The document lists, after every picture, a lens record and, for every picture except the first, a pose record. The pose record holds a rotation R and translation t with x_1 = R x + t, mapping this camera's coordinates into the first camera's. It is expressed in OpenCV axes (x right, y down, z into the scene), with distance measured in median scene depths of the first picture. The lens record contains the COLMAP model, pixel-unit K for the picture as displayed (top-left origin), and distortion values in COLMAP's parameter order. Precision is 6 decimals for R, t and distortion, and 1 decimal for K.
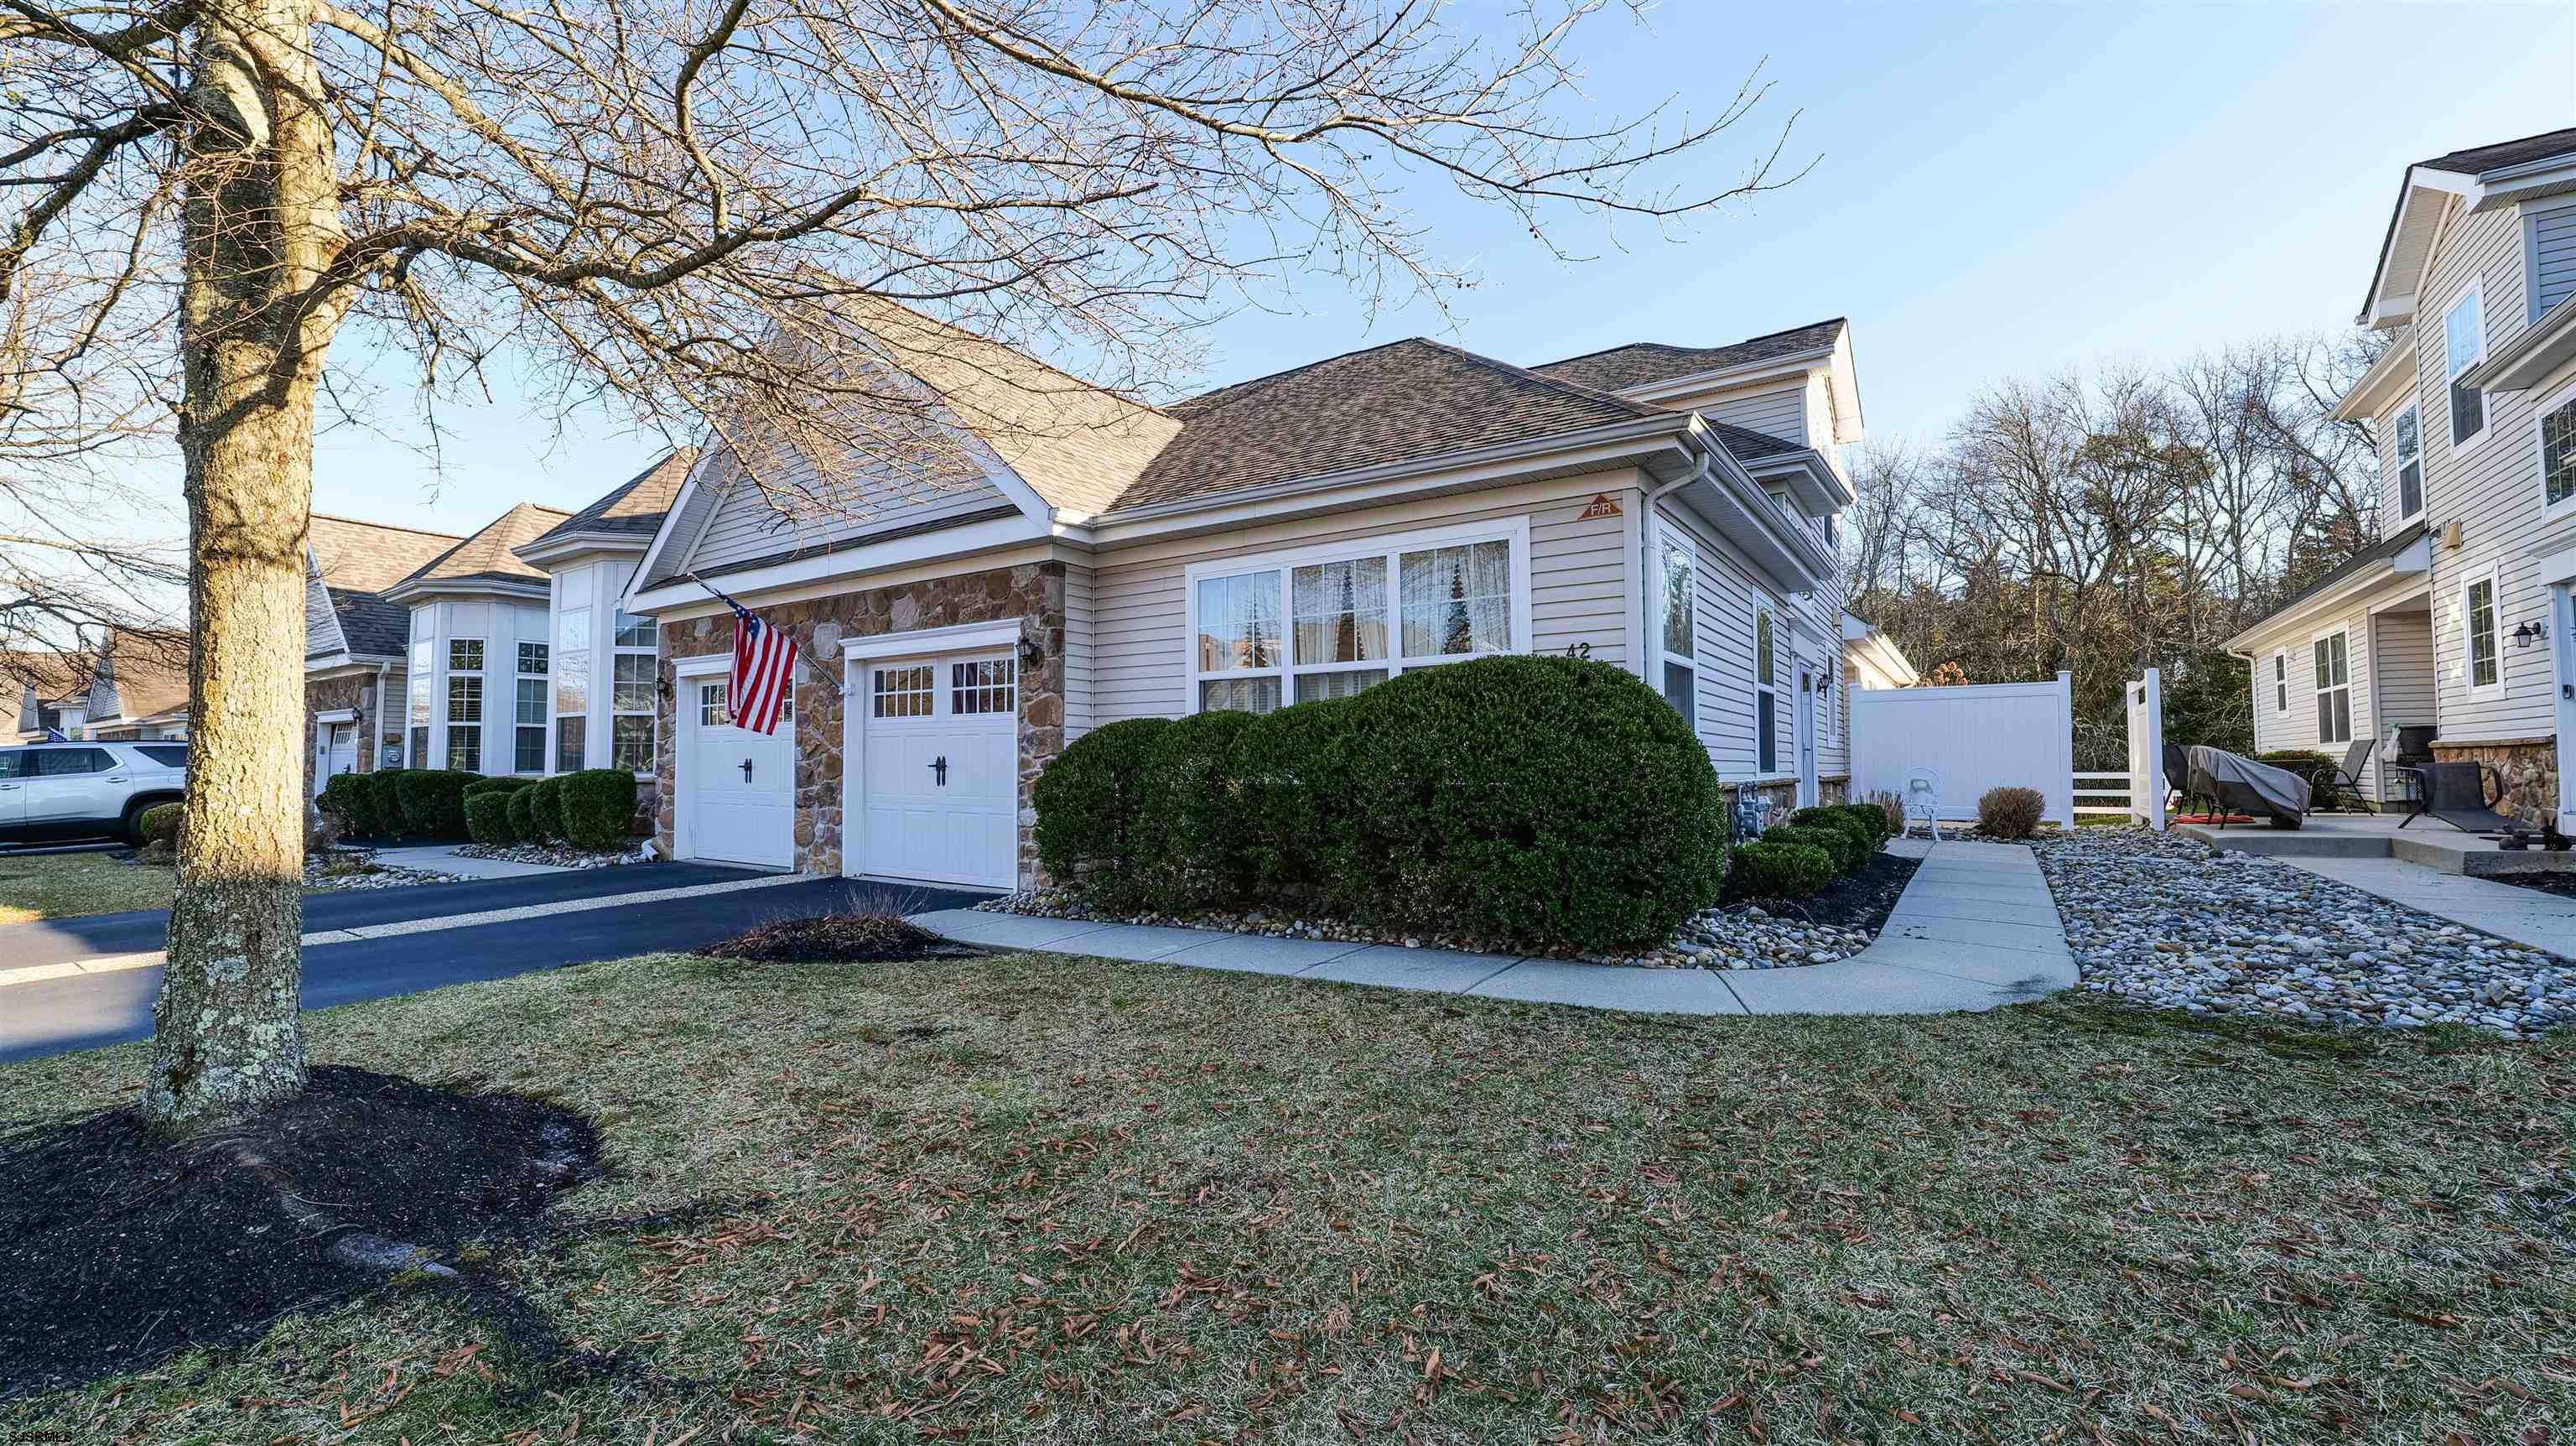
lens RADIAL K [[1046.2, 0, 1284.3], [0, 1046.2, 722.5], [0, 0, 1]] dist [-0.012699, 0.000674]
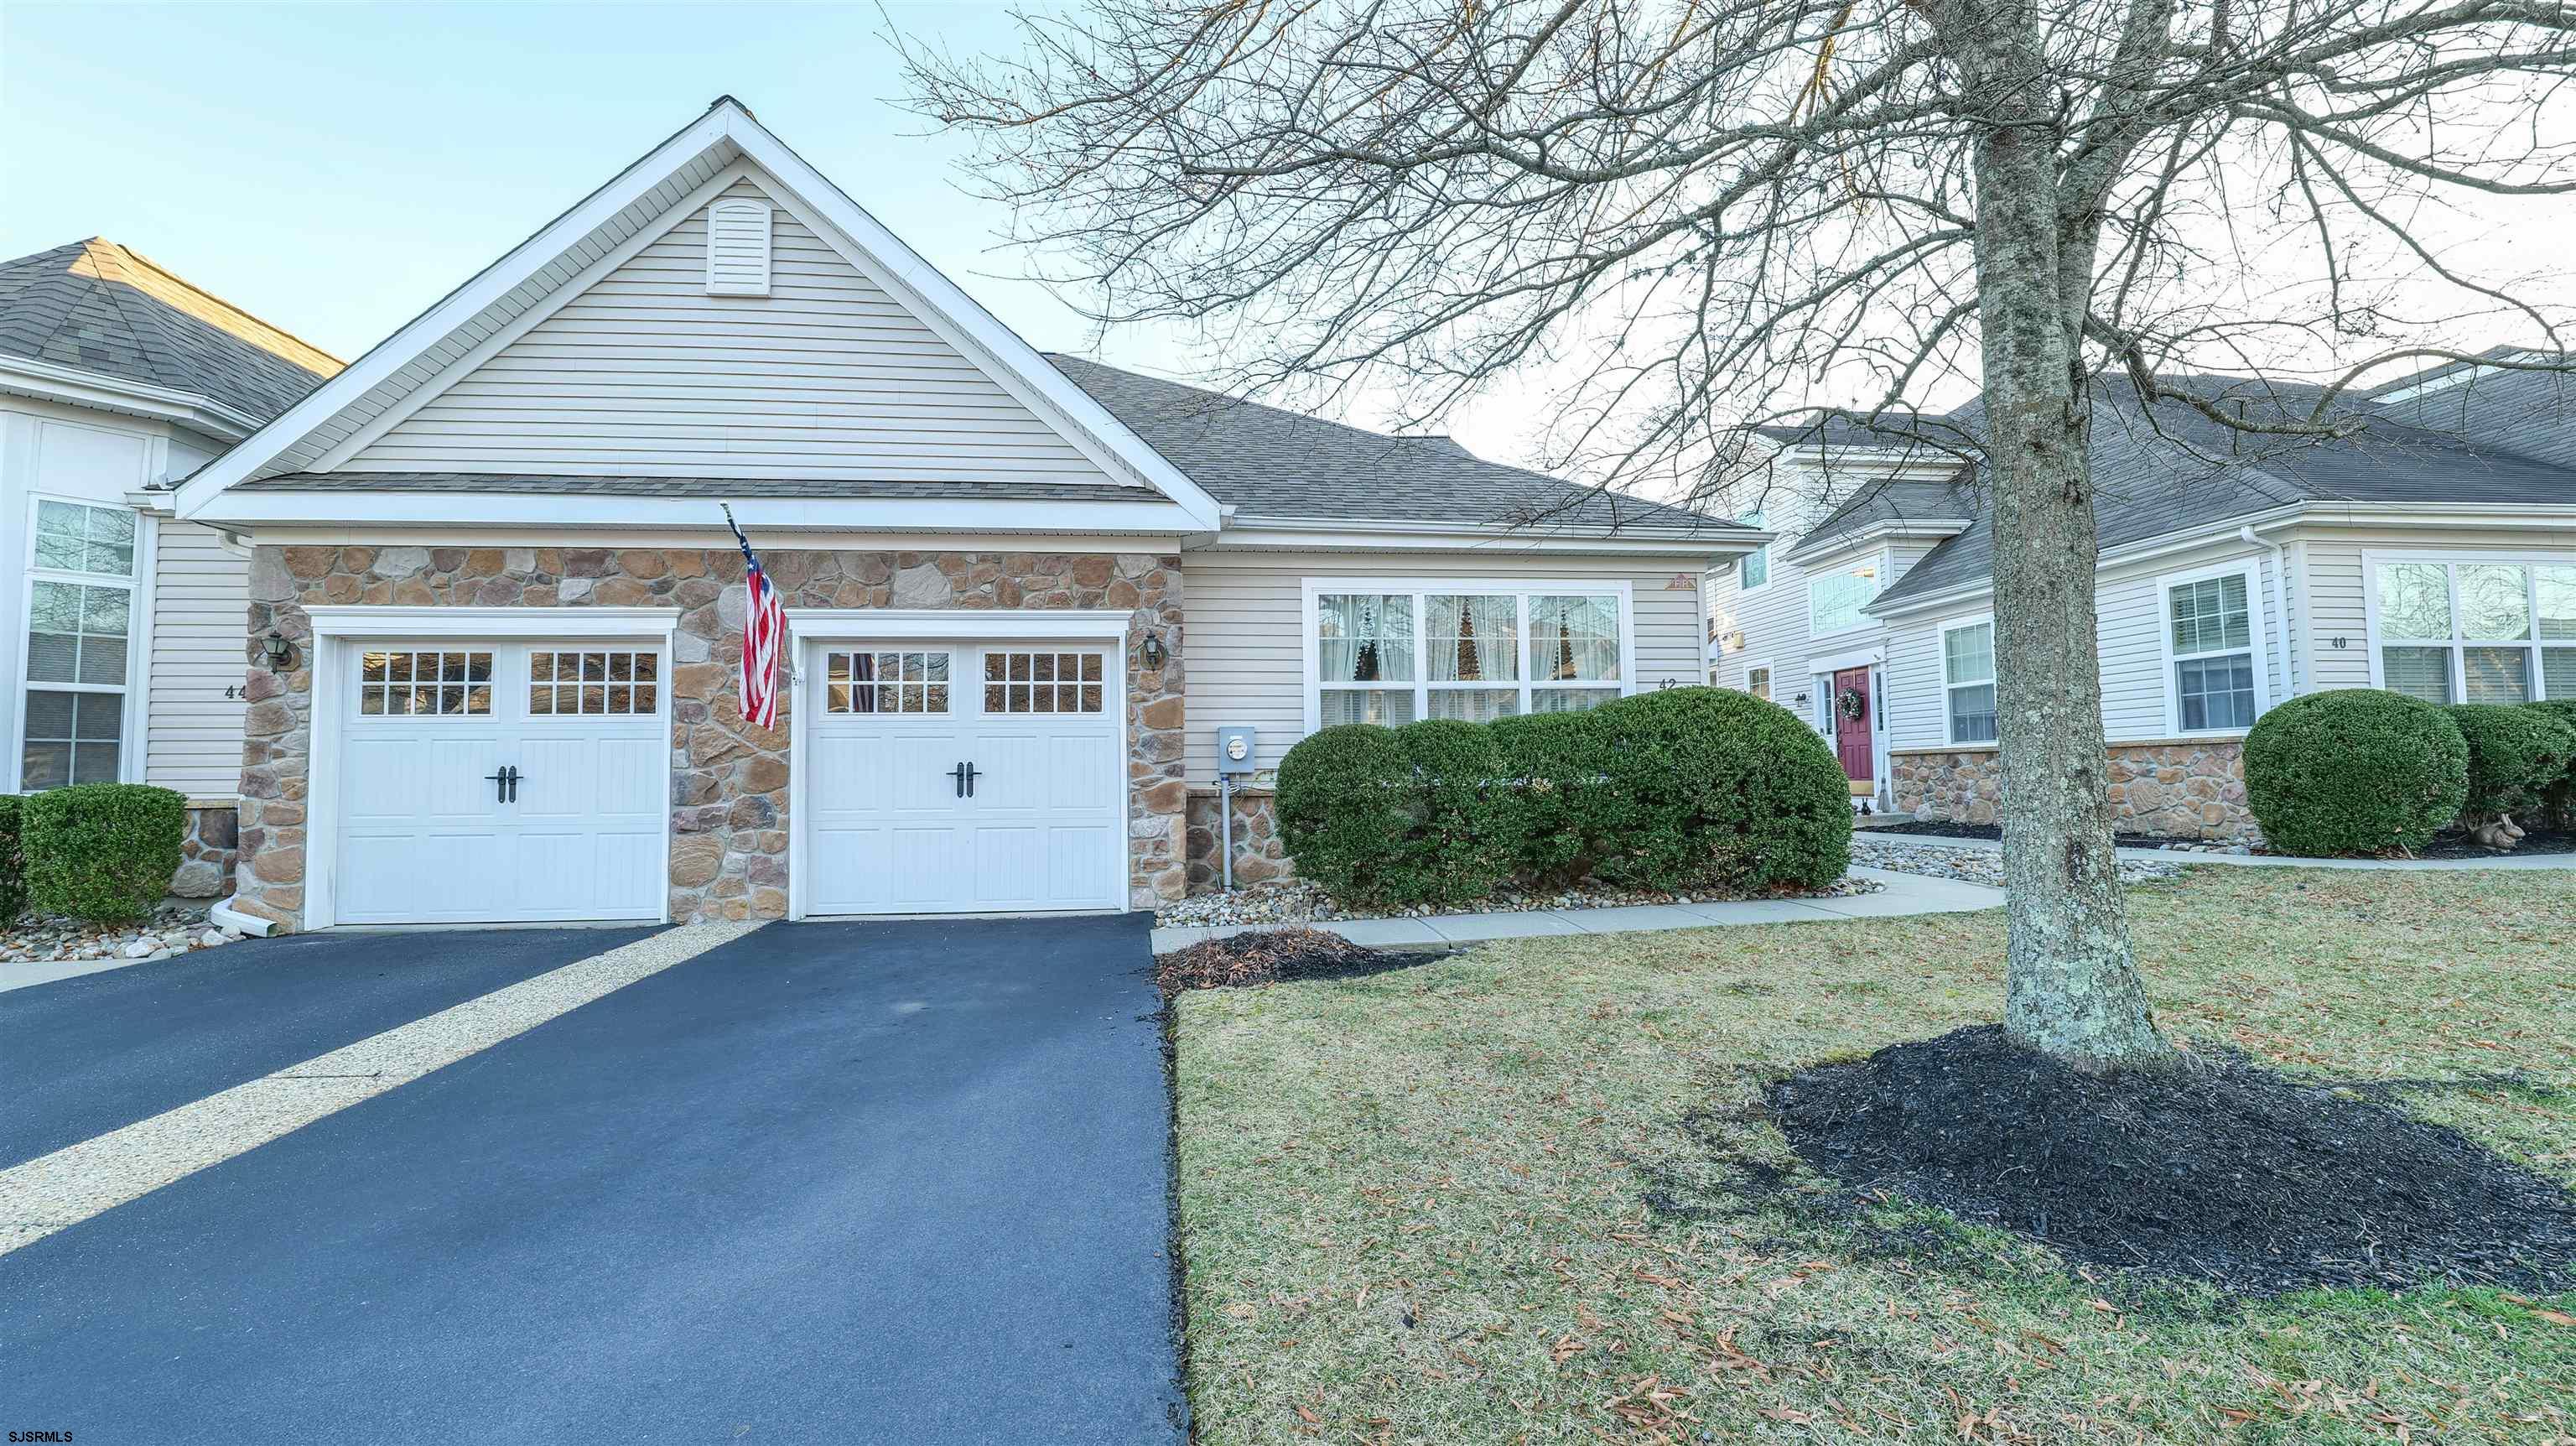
lens RADIAL K [[1046.2, 0, 1290.9], [0, 1046.2, 731.2], [0, 0, 1]] dist [-0.012699, 0.000674]
pose [[0.754863, 0.026214, 0.655359, -0.695542], [-0.017708, 0.999651, -0.019590, 0.019588], [-0.655644, 0.003183, 0.755064, 0.200993]]
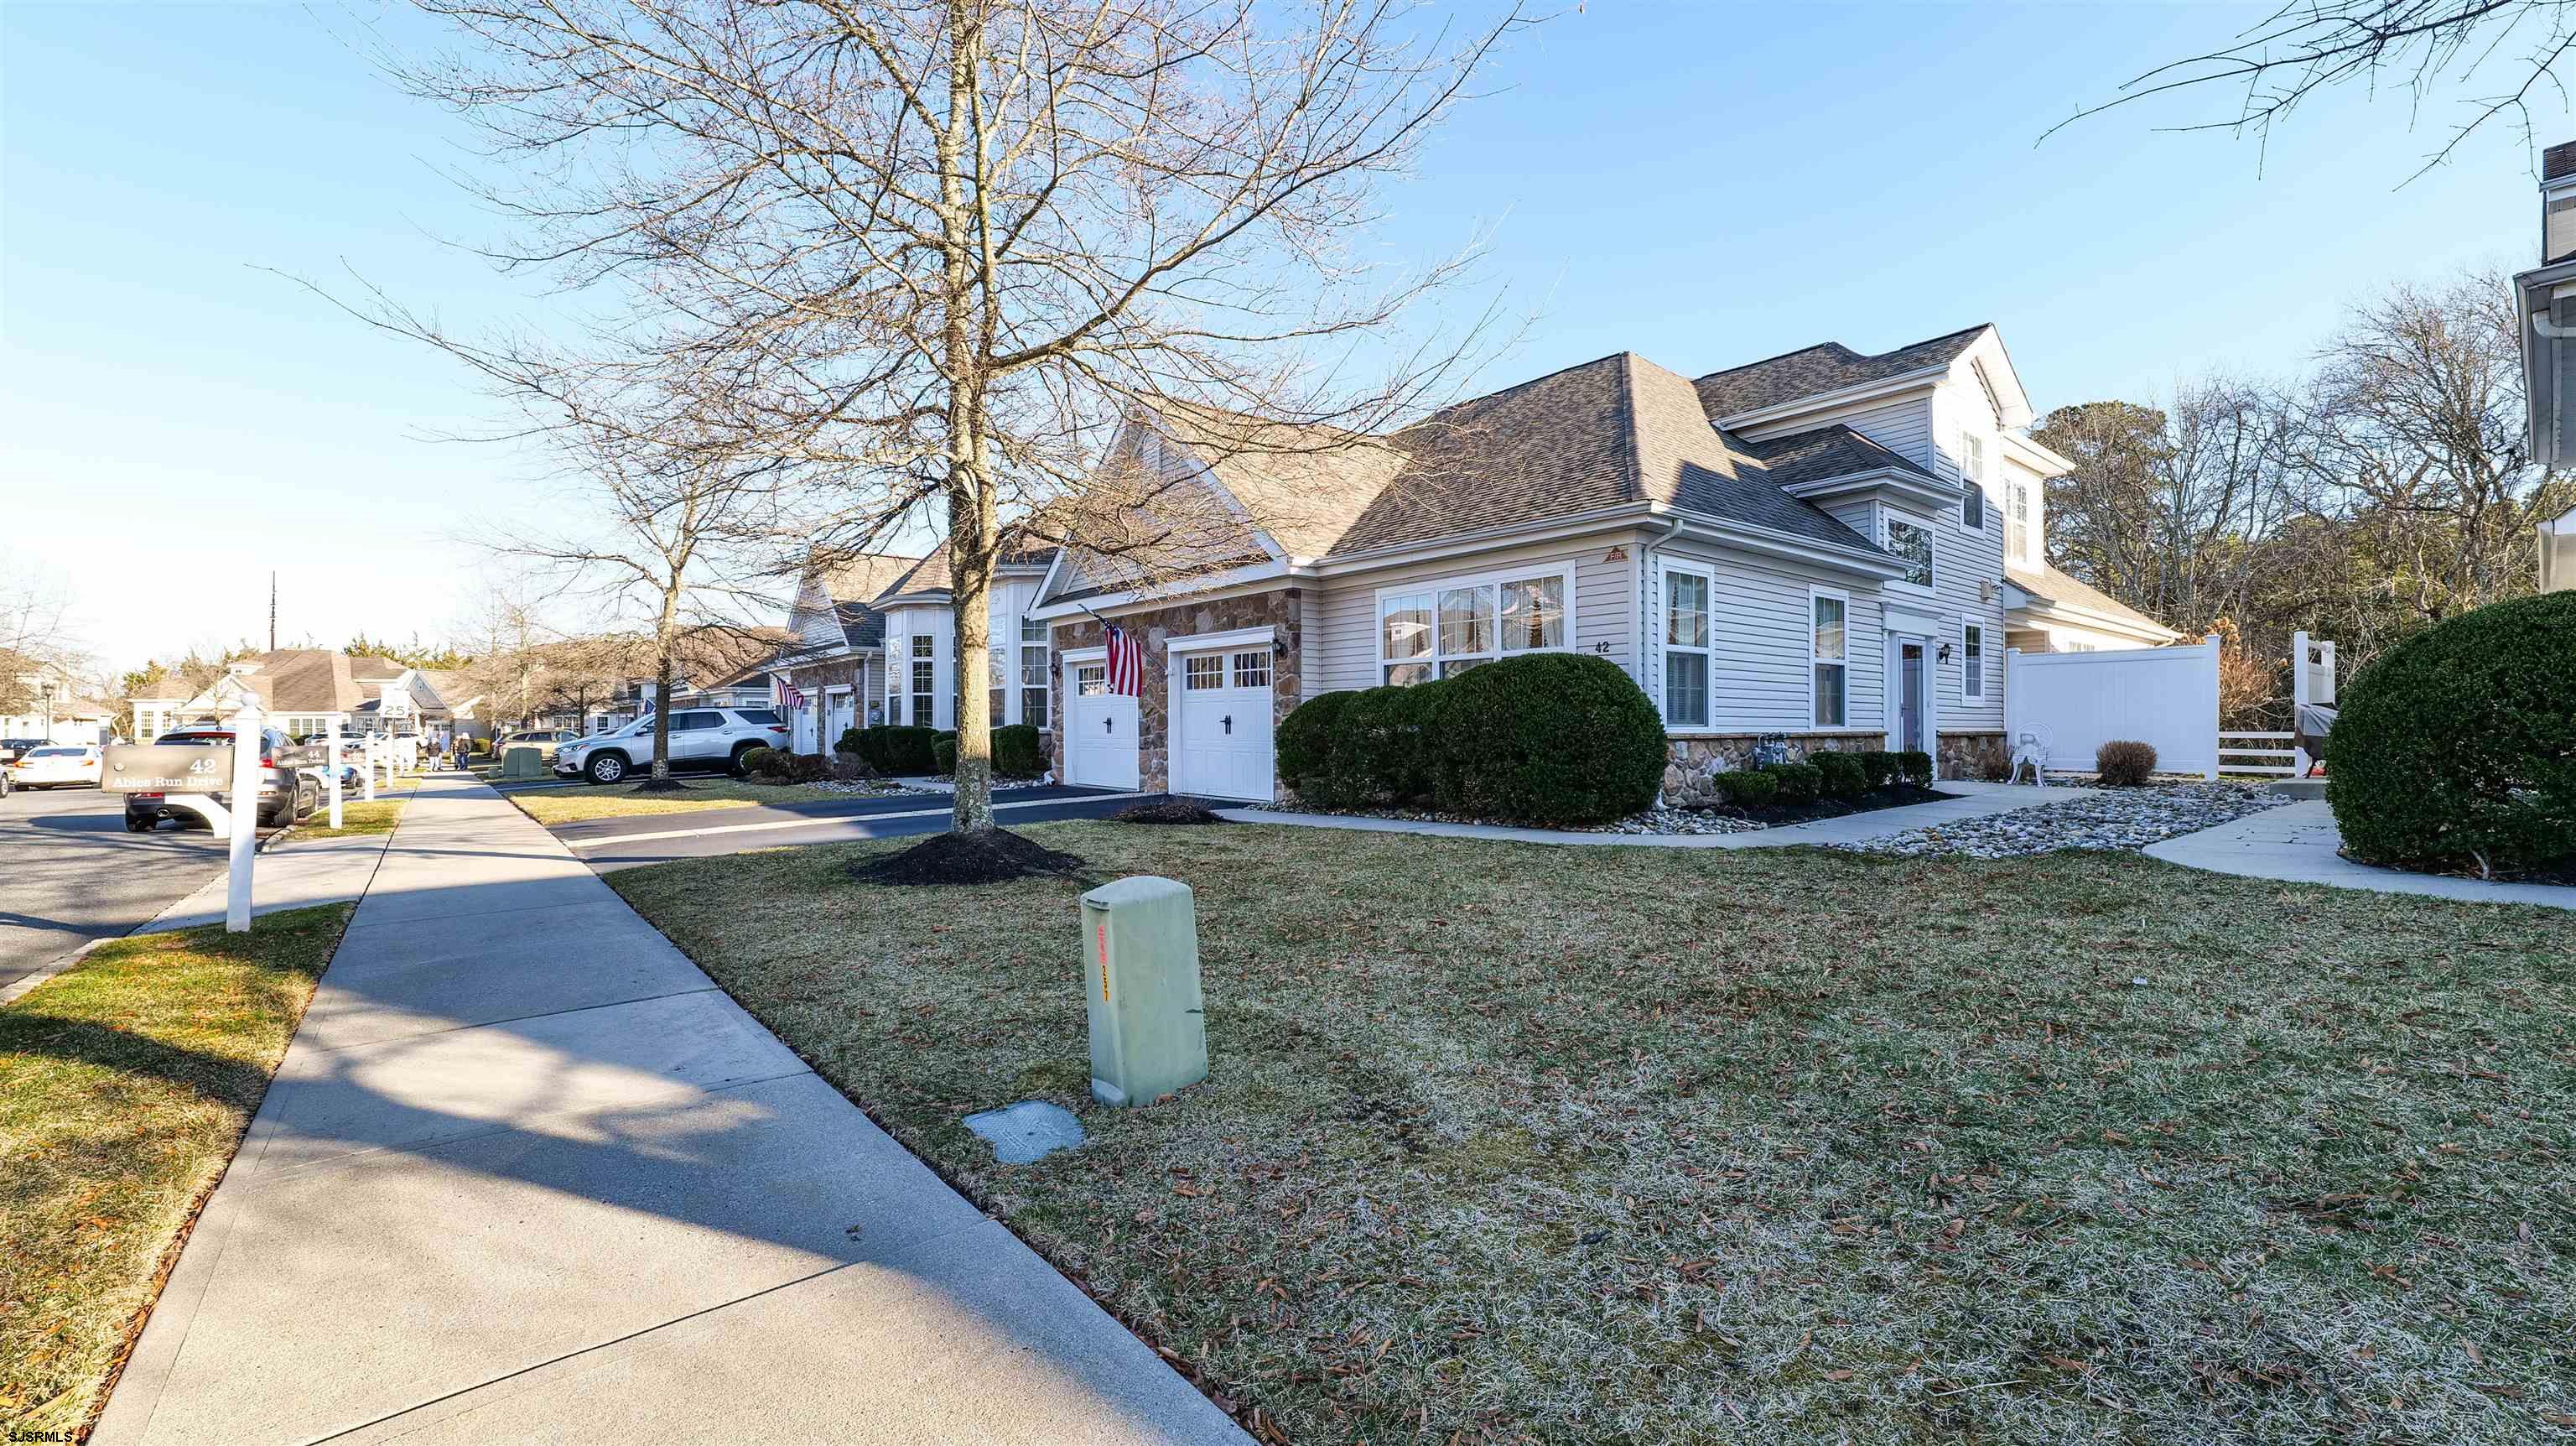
lens RADIAL K [[1046.2, 0, 1293.0], [0, 1046.2, 725.5], [0, 0, 1]] dist [-0.012699, 0.000674]
pose [[0.961094, 0.001135, -0.276219, 0.188360], [0.010046, 0.999186, 0.039060, -0.011557], [0.276039, -0.040316, 0.960301, -0.449798]]
